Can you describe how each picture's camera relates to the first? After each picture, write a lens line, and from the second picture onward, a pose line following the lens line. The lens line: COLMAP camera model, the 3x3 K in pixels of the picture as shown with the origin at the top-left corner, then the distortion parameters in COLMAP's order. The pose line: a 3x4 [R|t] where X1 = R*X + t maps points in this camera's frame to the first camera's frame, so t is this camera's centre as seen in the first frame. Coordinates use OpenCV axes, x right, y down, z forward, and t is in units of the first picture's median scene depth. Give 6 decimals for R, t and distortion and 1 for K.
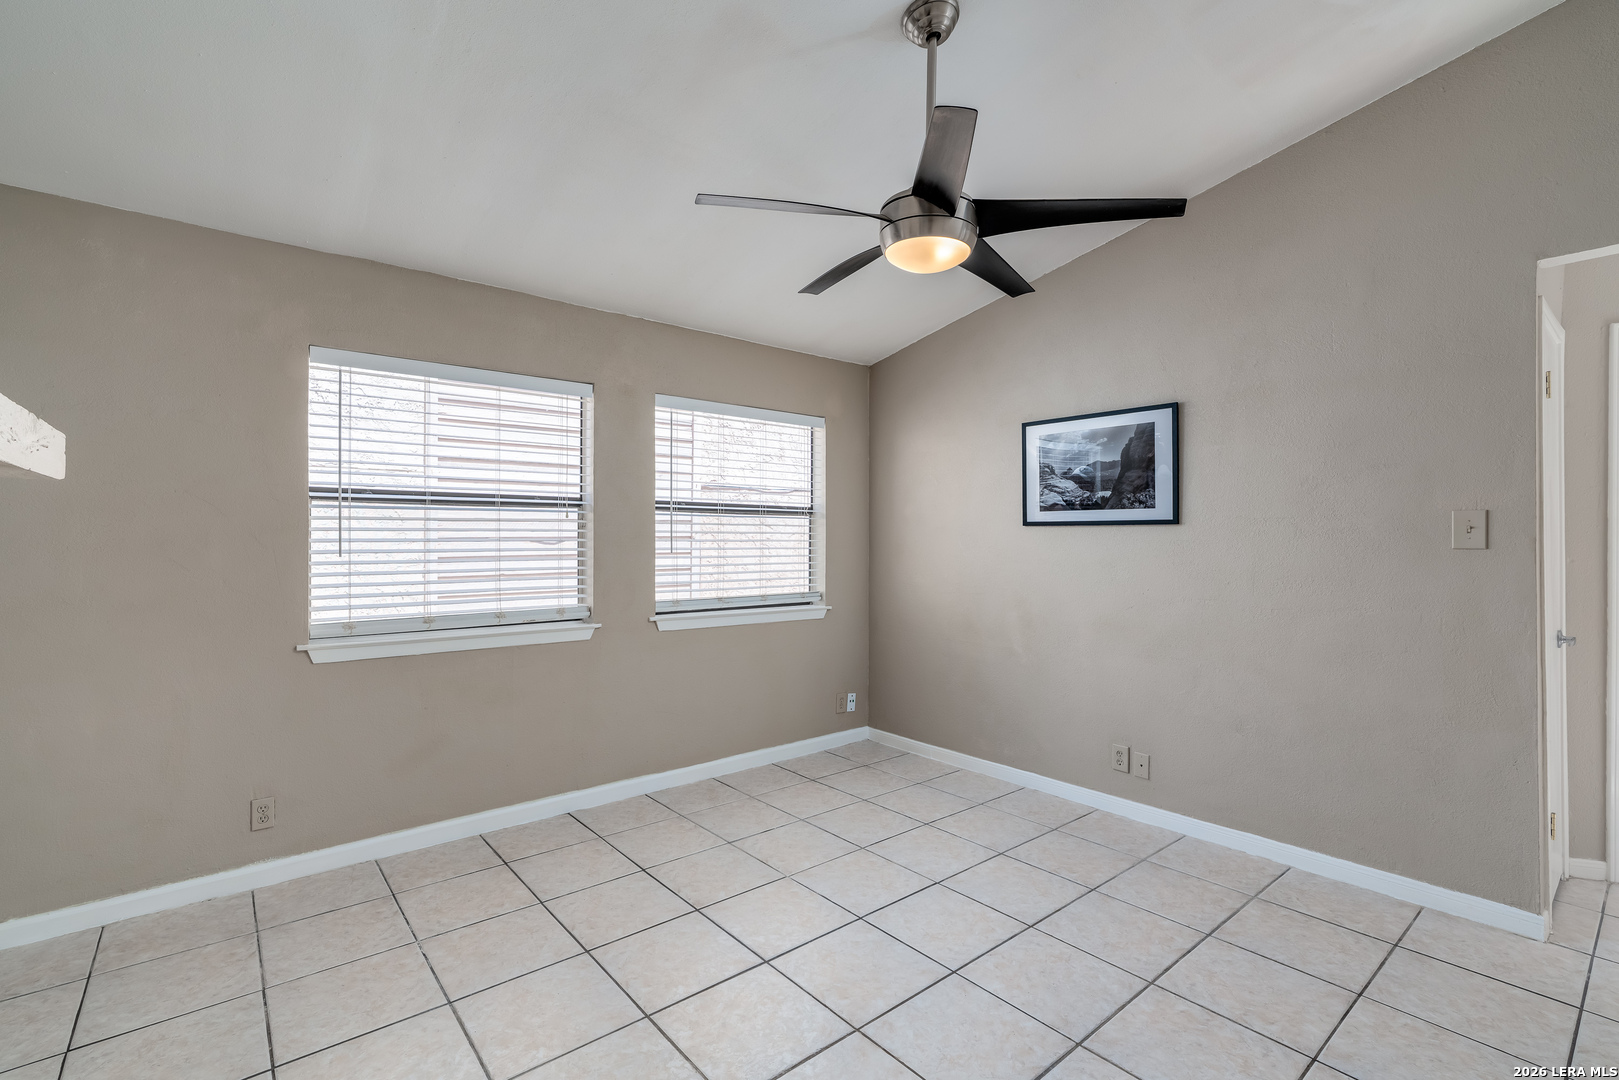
lens RADIAL K [[730.1, 0, 799.6], [0, 730.1, 537.2], [0, 0, 1]] dist [-0.014106, 0.006198]
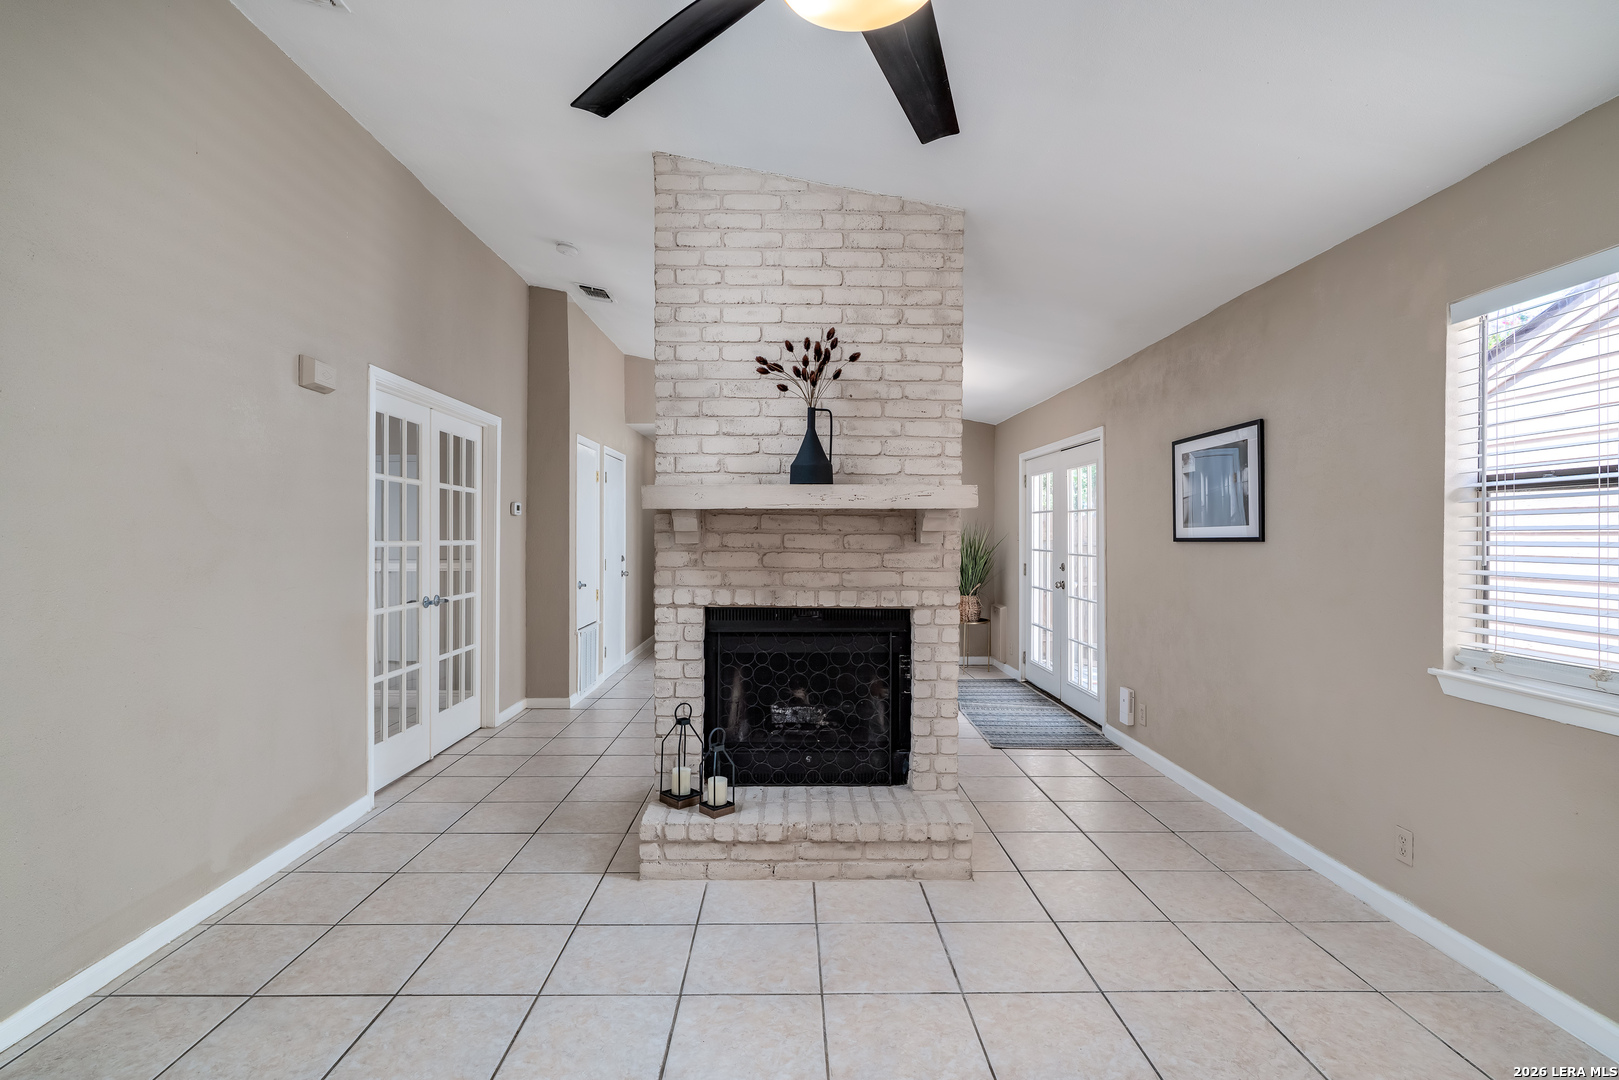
lens RADIAL K [[796.9, 0, 809.5], [0, 796.9, 533.7], [0, 0, 1]] dist [-0.000895, -0.000277]
pose [[-0.617119, -0.002848, -0.786865, 0.400588], [-0.006394, 0.999979, 0.001396, -0.002193], [0.786844, 0.005892, -0.617124, 0.831029]]
